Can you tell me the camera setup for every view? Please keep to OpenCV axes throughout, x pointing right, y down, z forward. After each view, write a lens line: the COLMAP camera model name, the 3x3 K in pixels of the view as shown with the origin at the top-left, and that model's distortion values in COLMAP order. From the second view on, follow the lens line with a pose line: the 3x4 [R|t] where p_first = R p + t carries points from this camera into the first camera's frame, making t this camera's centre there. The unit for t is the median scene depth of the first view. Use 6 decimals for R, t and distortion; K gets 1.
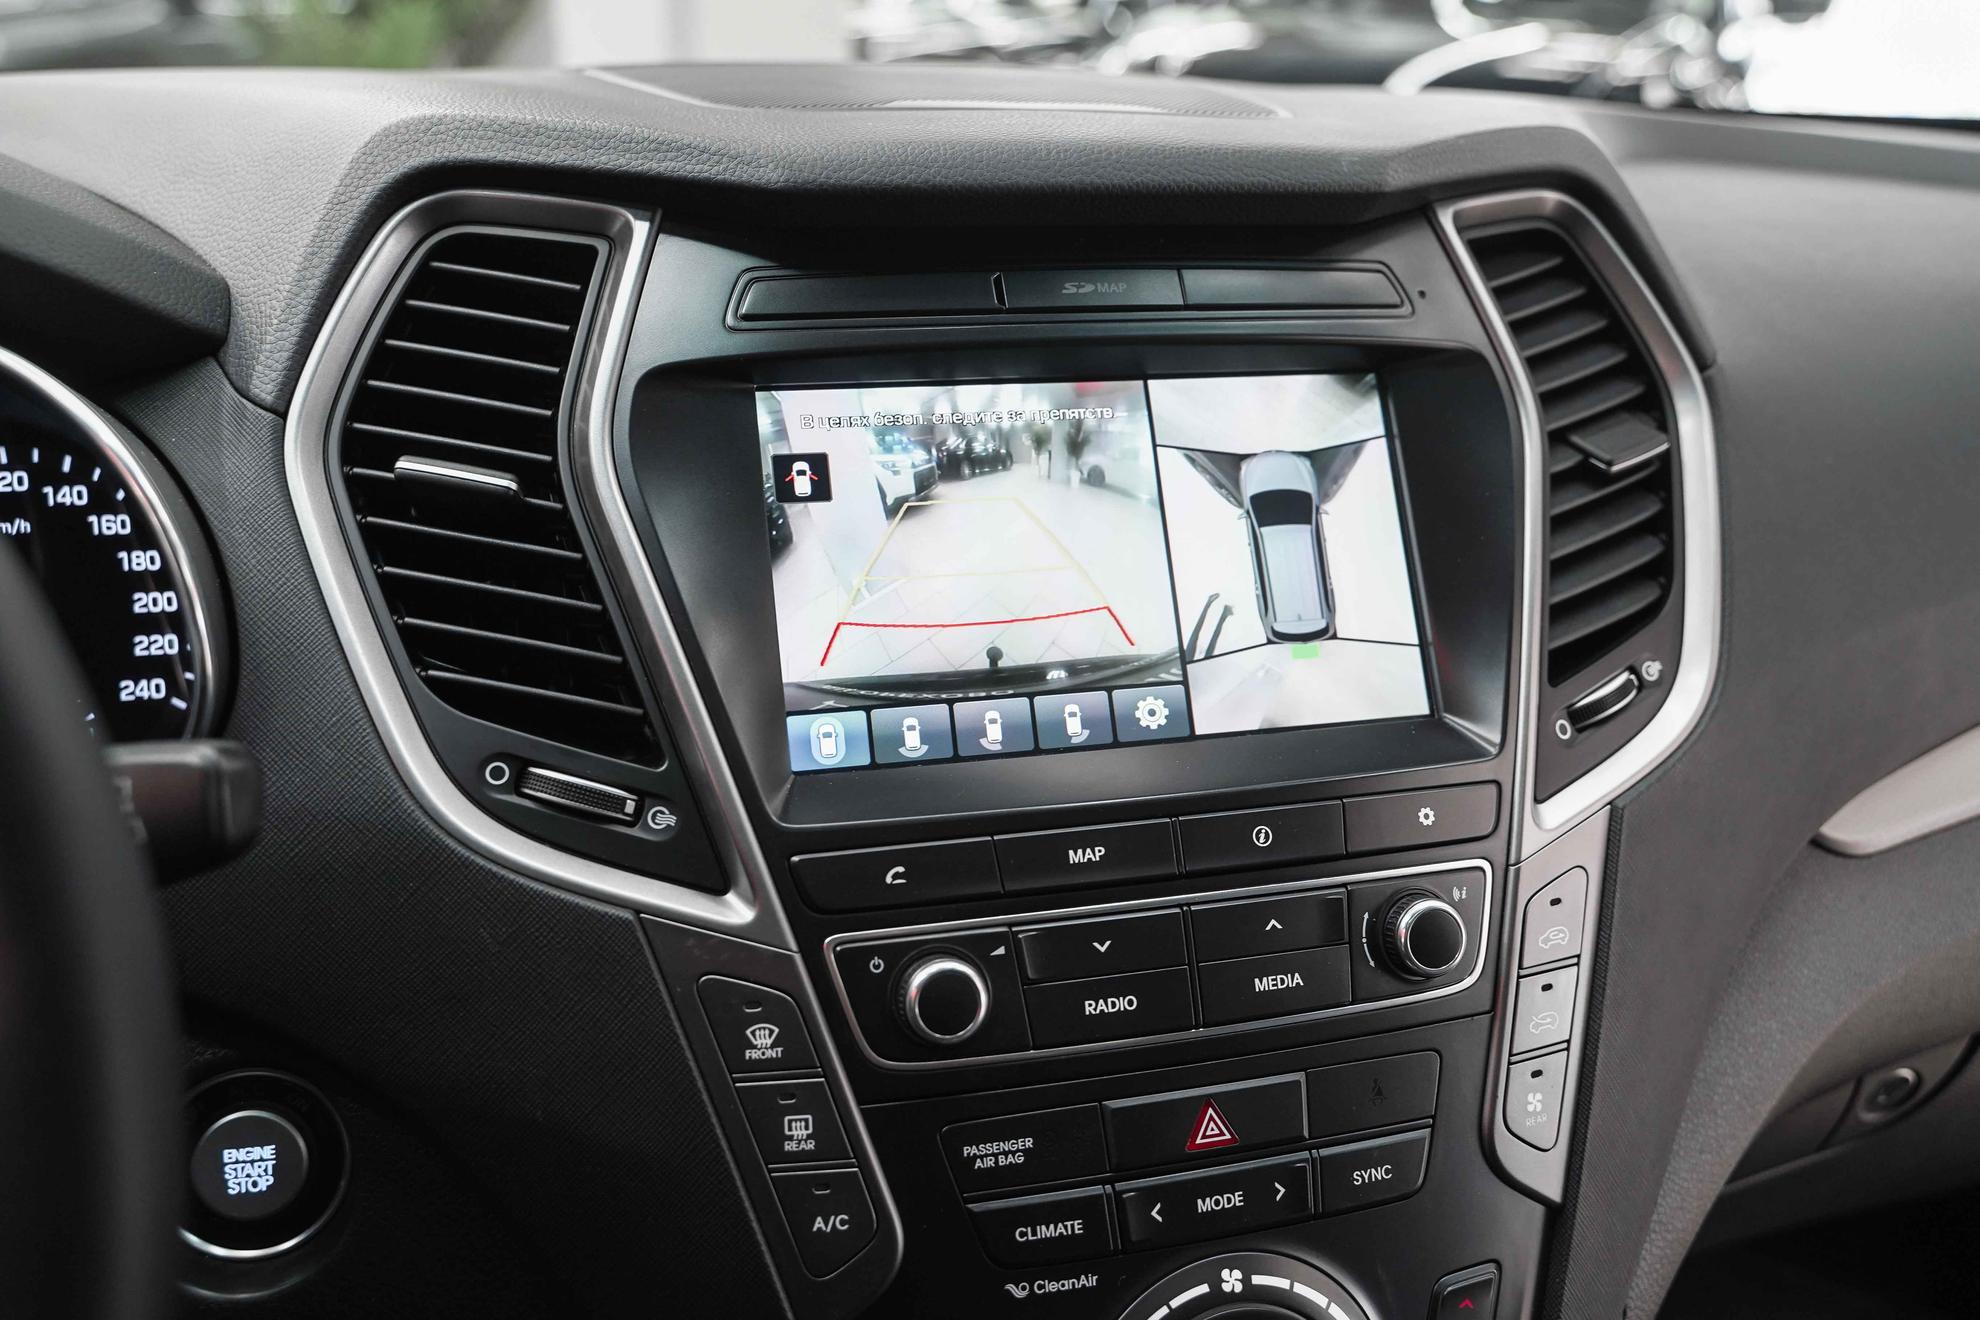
lens RADIAL K [[1629.3, 0, 999.3], [0, 1629.3, 626.5], [0, 0, 1]] dist [-0.011462, 0.001385]
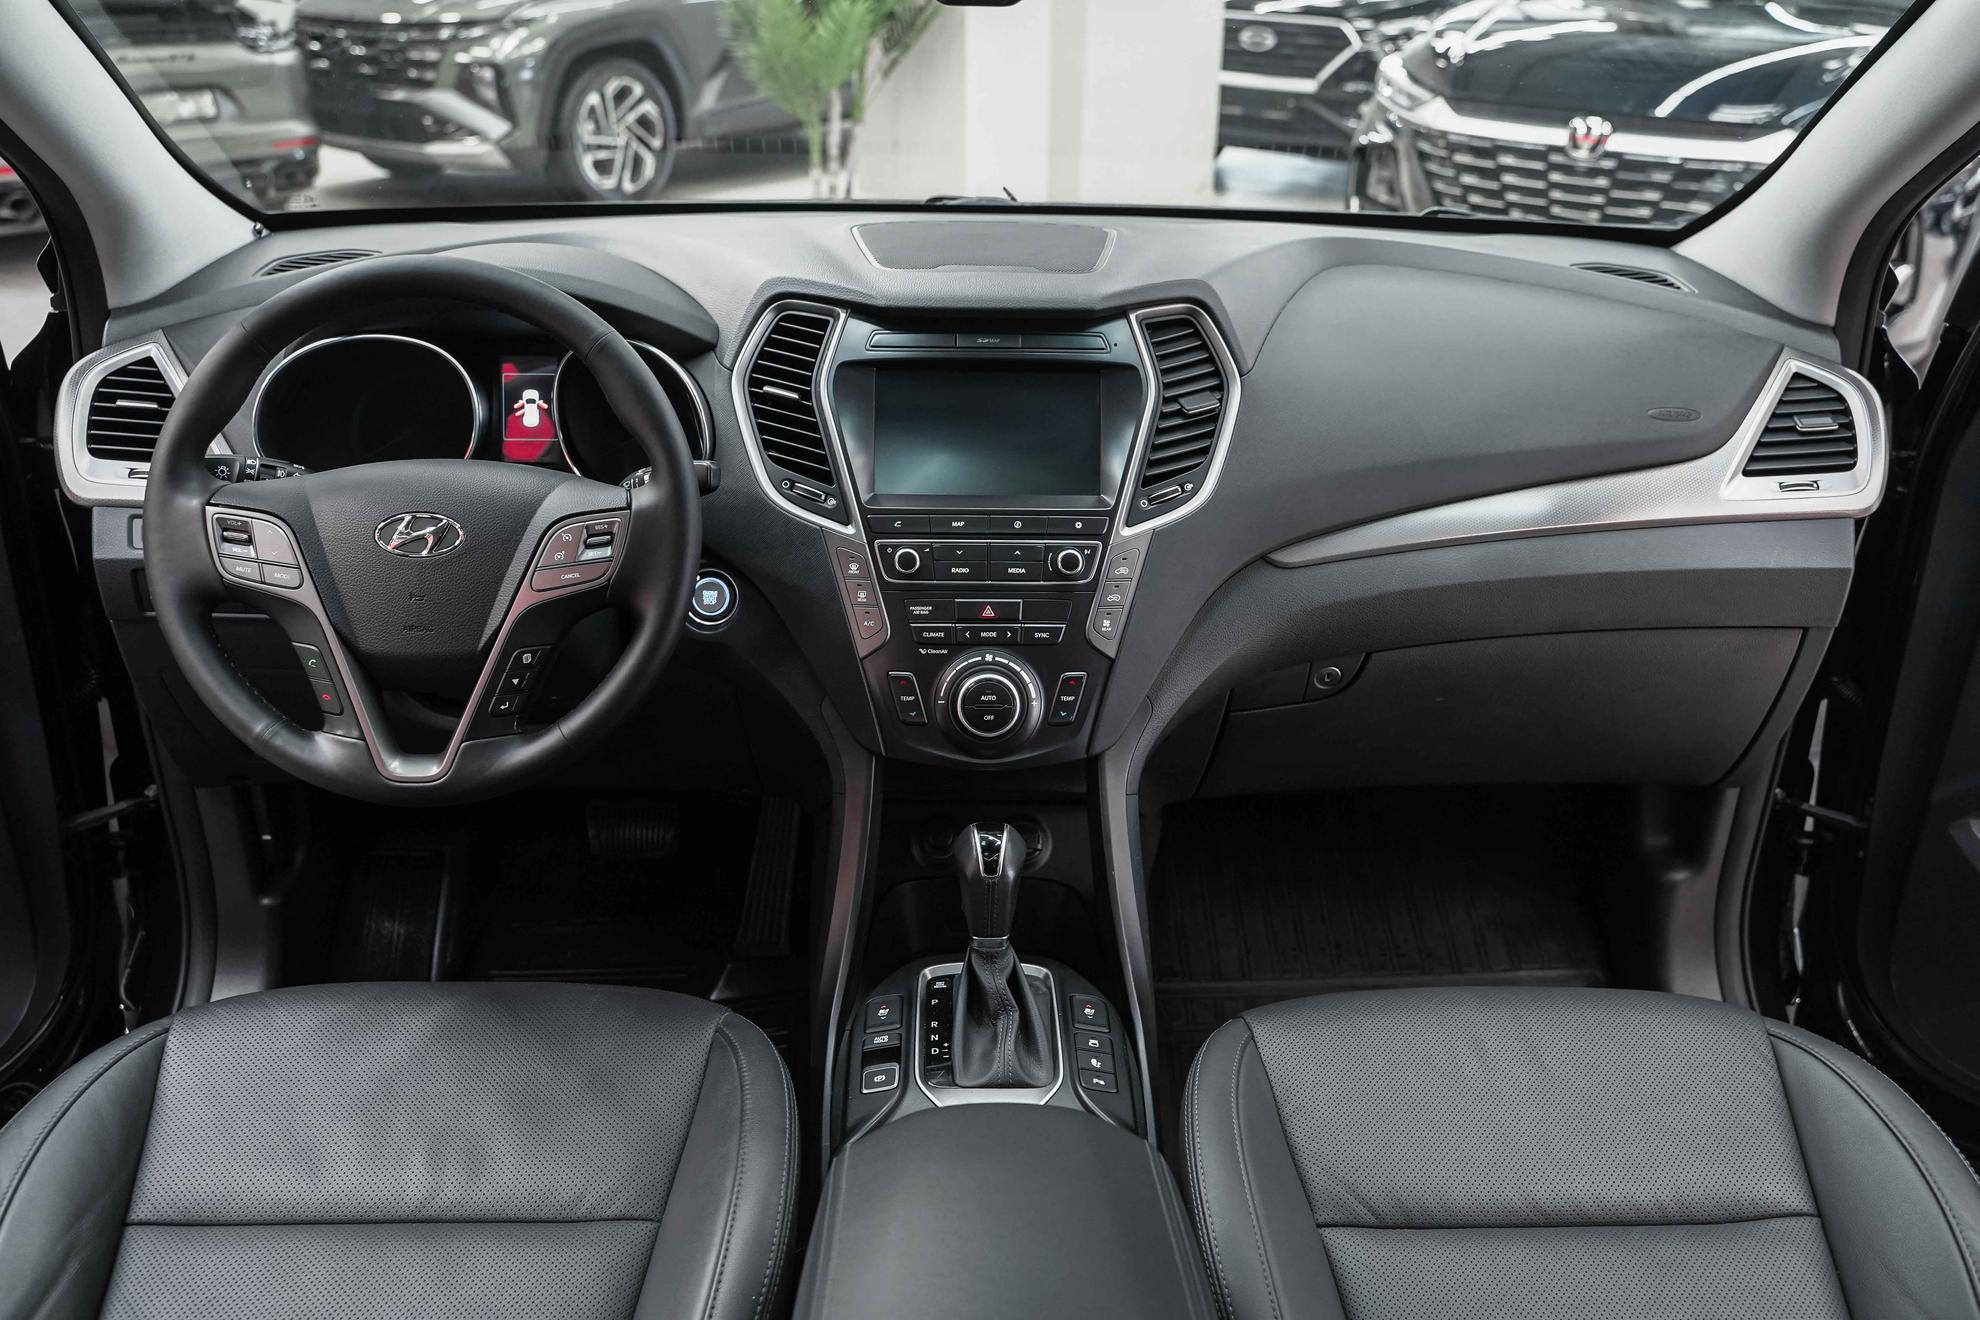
lens RADIAL K [[1567.6, 0, 1032.3], [0, 1567.6, 662.1], [0, 0, 1]] dist [-0.003185, 0.003170]
pose [[0.971142, 0.095577, -0.218516, 0.865203], [-0.075867, 0.992399, 0.096897, 0.096960], [0.226116, -0.077523, 0.971011, -1.913179]]
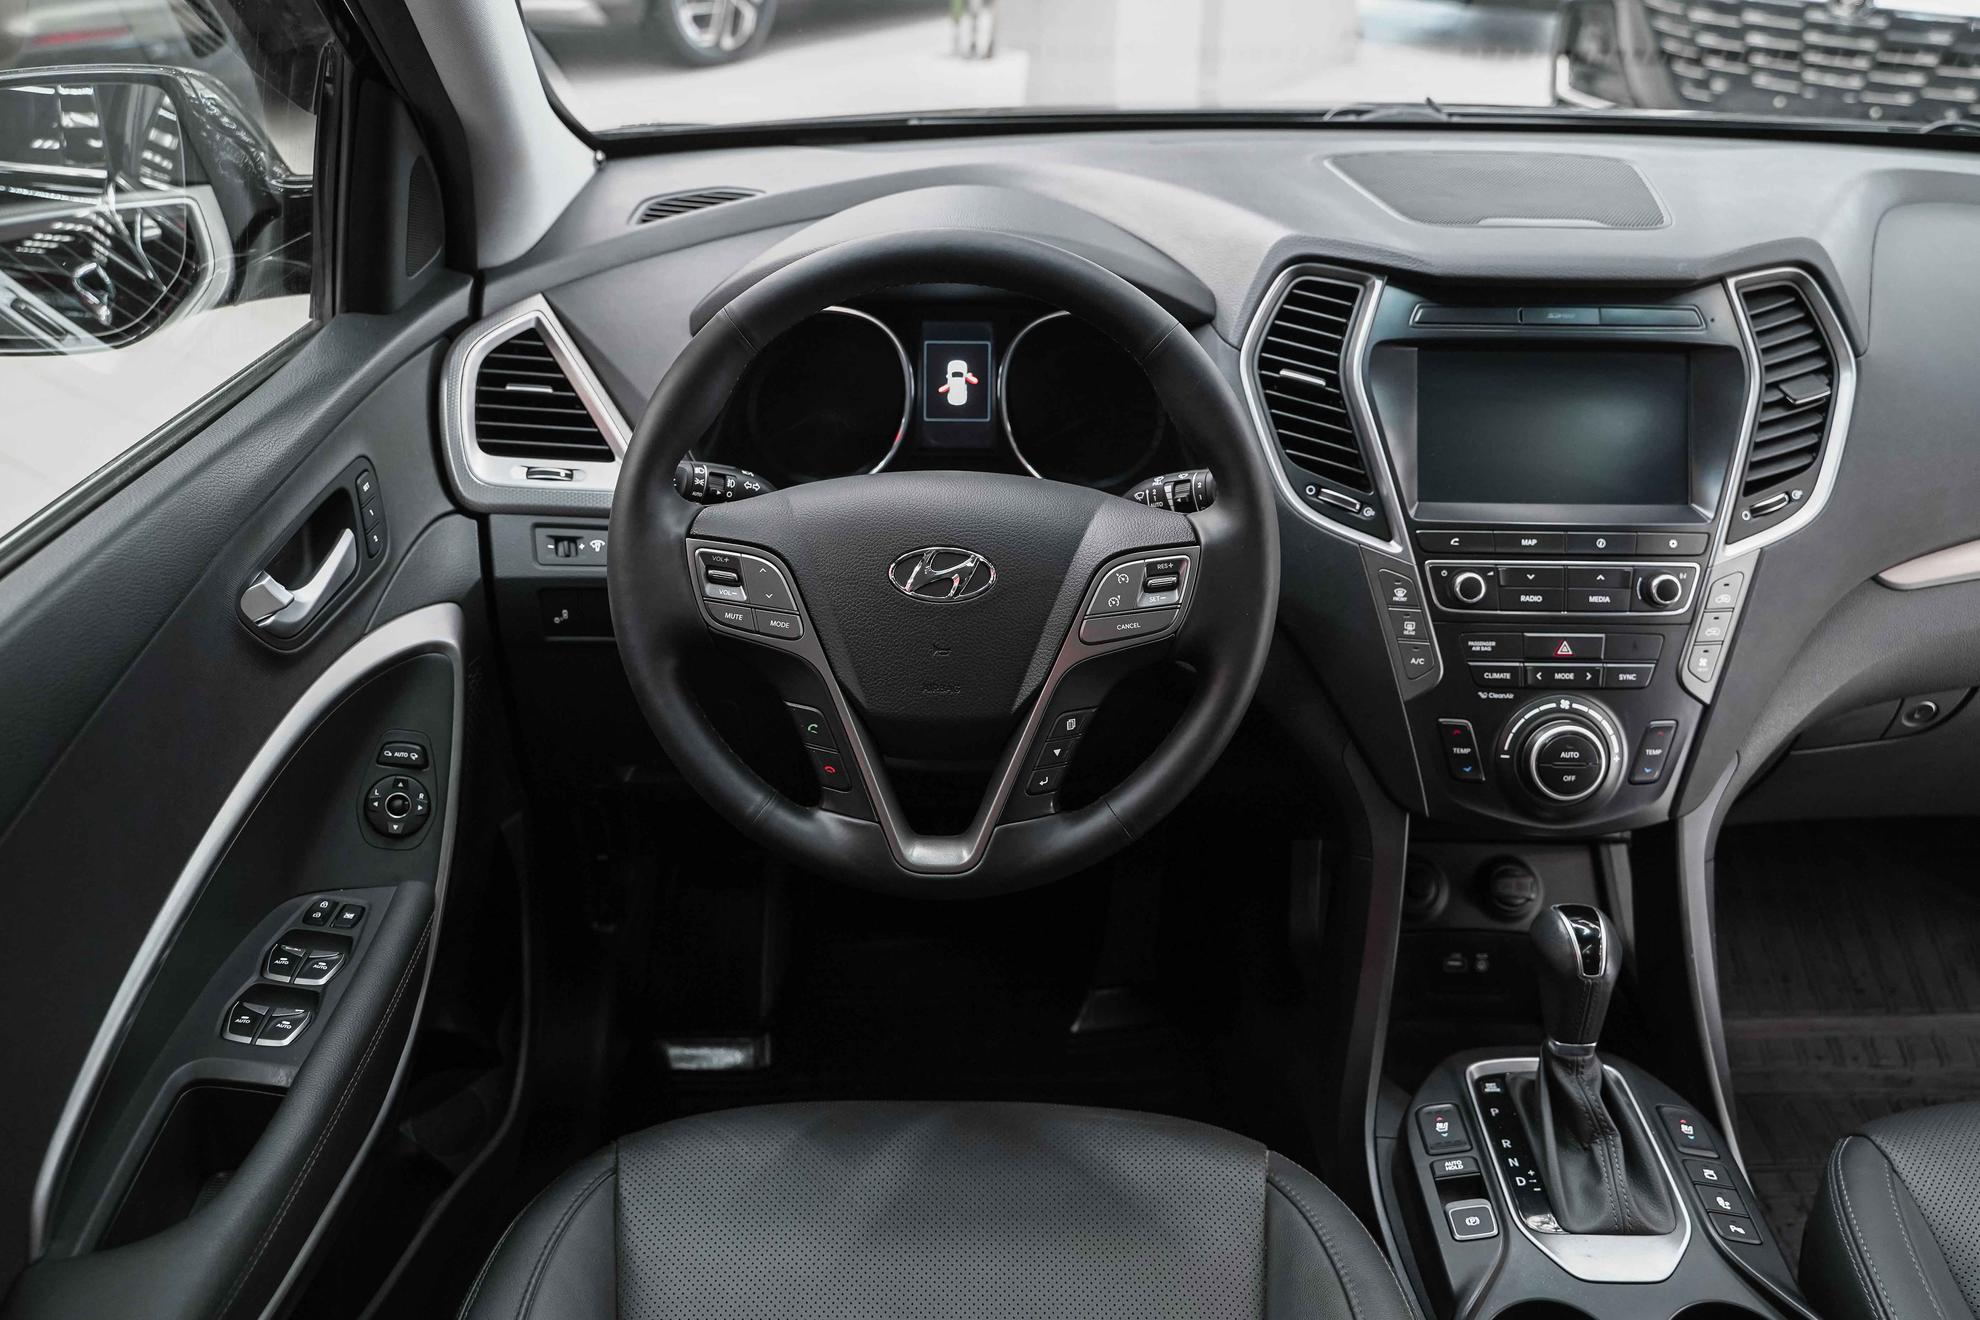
lens RADIAL K [[1629.3, 0, 999.3], [0, 1629.3, 626.5], [0, 0, 1]] dist [-0.011462, 0.001385]
pose [[0.961350, 0.116369, -0.249530, -0.094793], [-0.077427, 0.983981, 0.160583, -0.079927], [0.264219, -0.135056, 0.954960, -1.709879]]
